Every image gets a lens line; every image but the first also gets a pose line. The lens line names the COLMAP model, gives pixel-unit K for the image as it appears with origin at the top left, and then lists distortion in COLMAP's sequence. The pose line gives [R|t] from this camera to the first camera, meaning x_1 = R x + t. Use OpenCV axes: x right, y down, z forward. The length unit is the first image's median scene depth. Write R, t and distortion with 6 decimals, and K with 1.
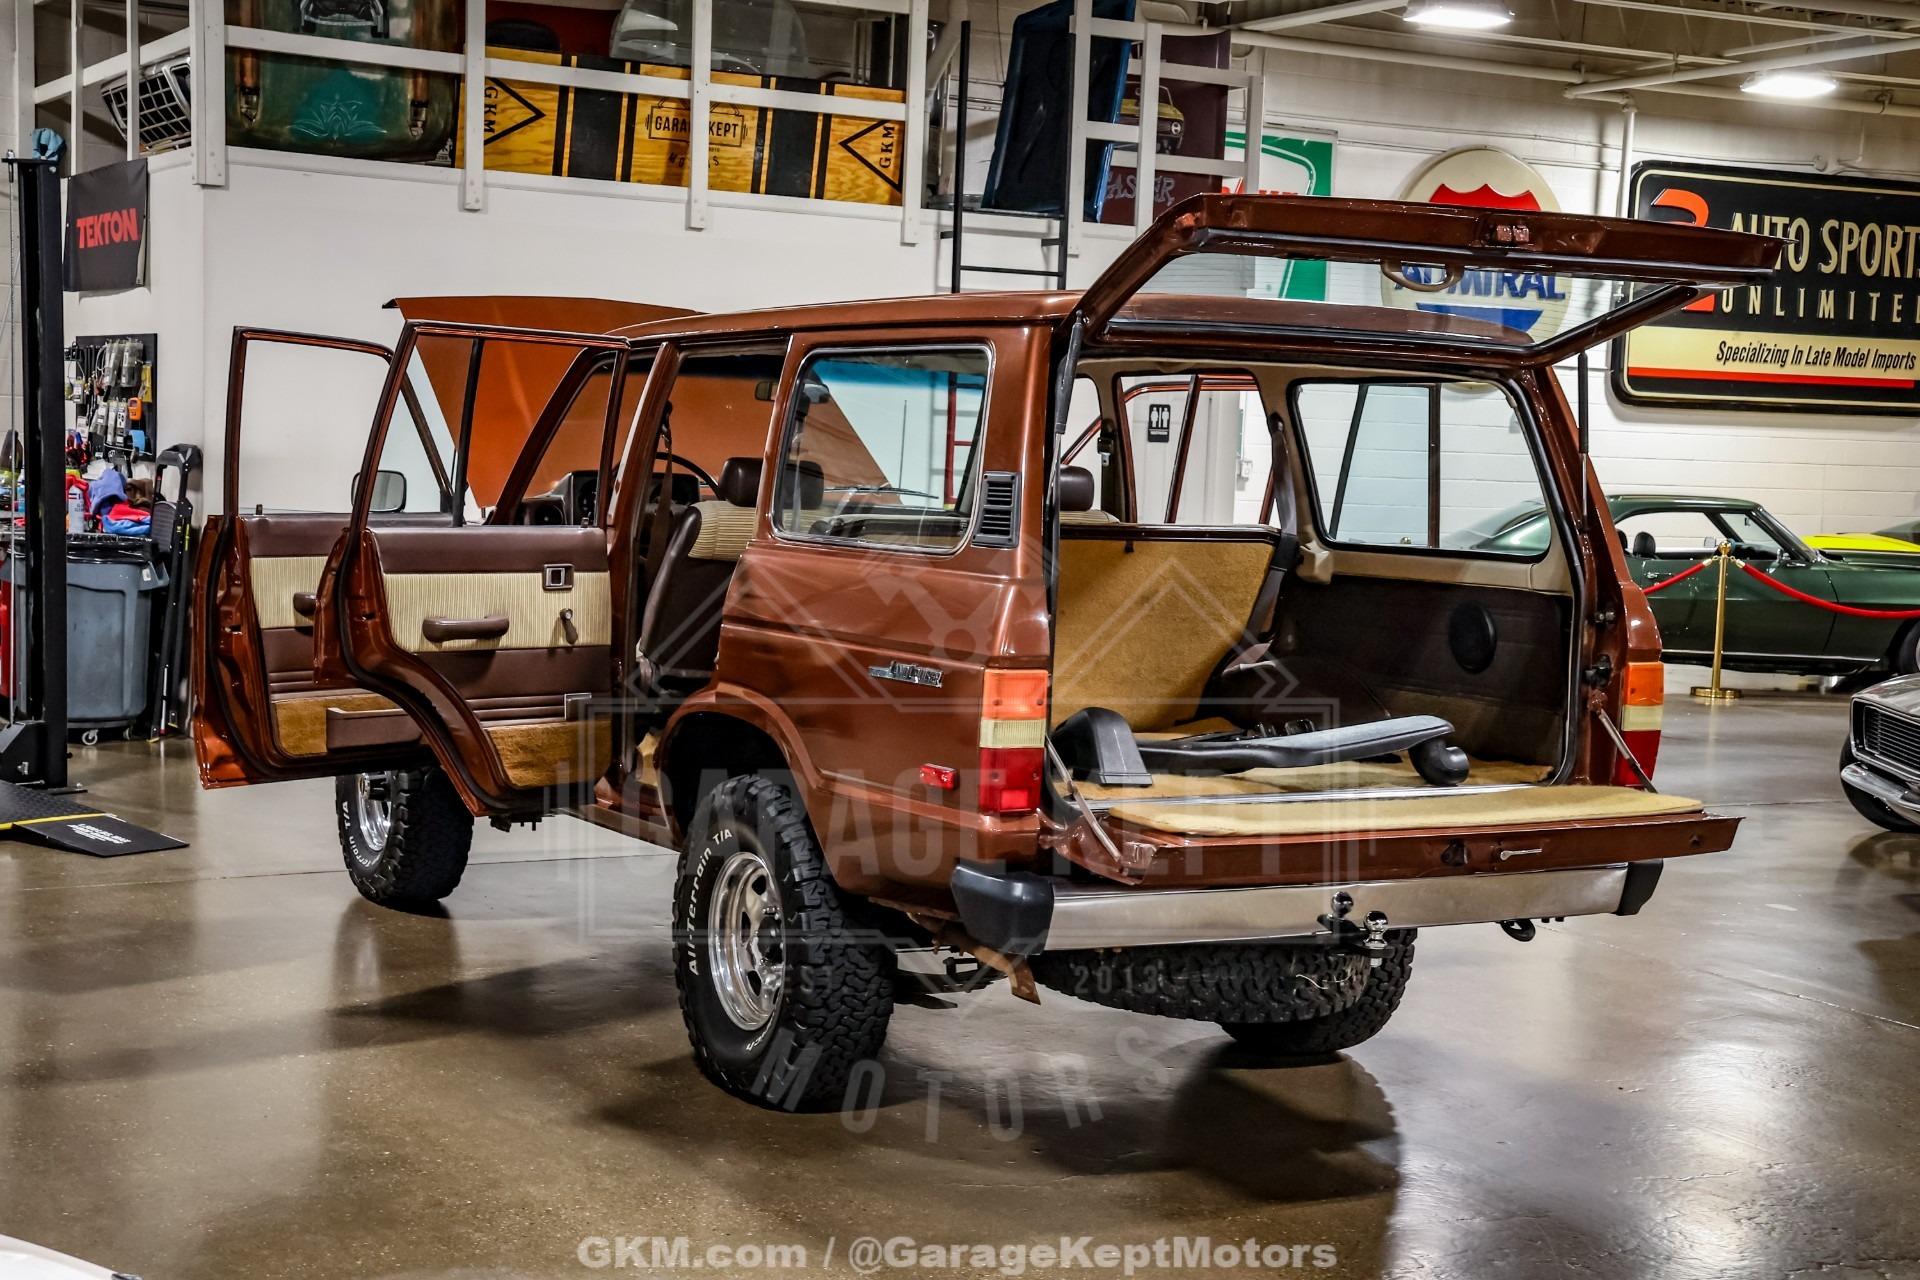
lens RADIAL K [[2811.0, 0, 960.0], [0, 2811.0, 640.0], [0, 0, 1]] dist [0.106594, 0.606220]
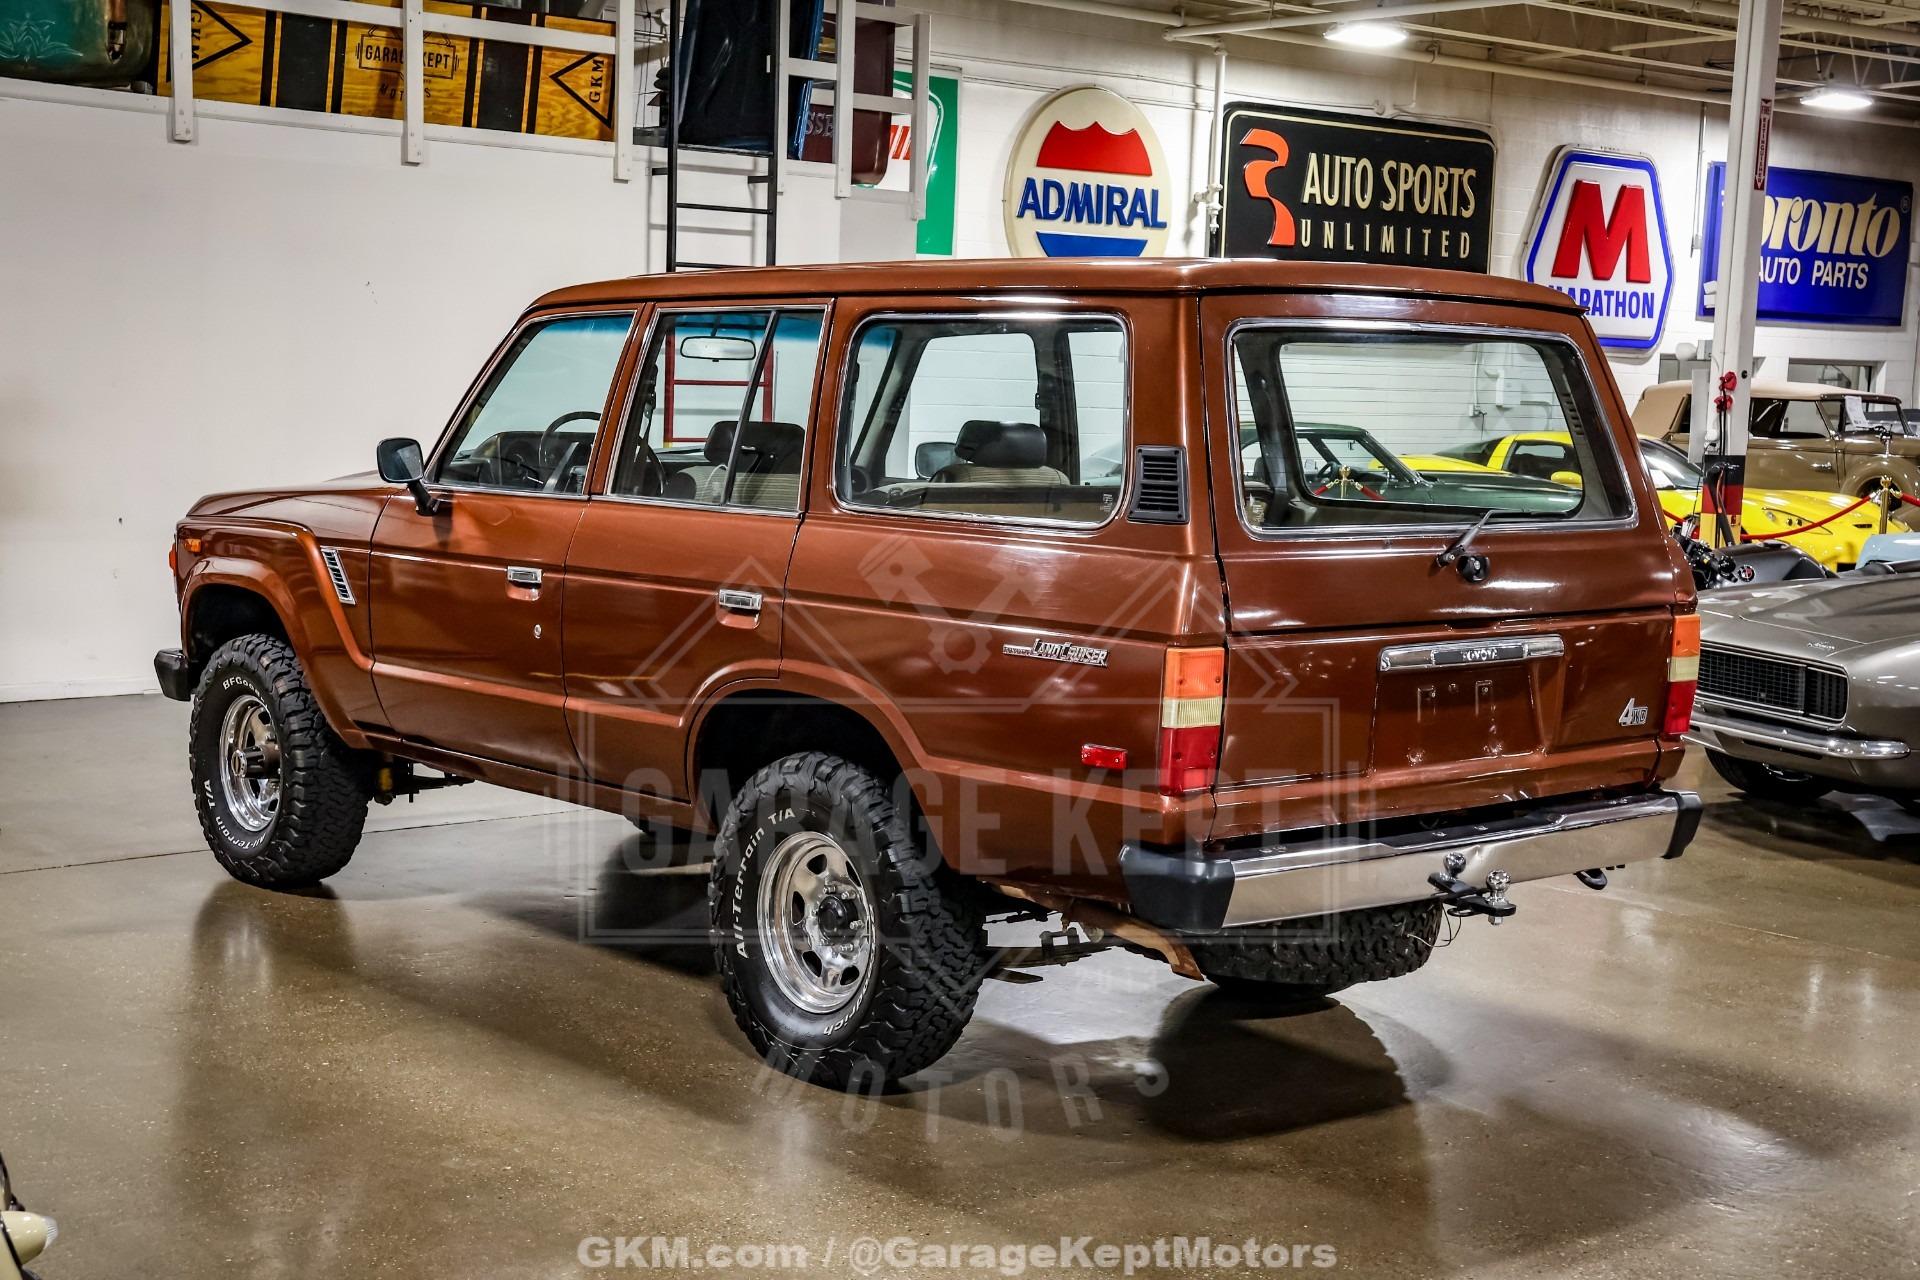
lens RADIAL K [[2731.8, 0, 960.0], [0, 2731.8, 640.0], [0, 0, 1]] dist [0.087239, 0.561765]
pose [[0.979947, -0.028351, 0.197230, -0.098642], [0.021874, 0.999150, 0.034940, -0.010858], [-0.198053, -0.029925, 0.979734, 0.029424]]
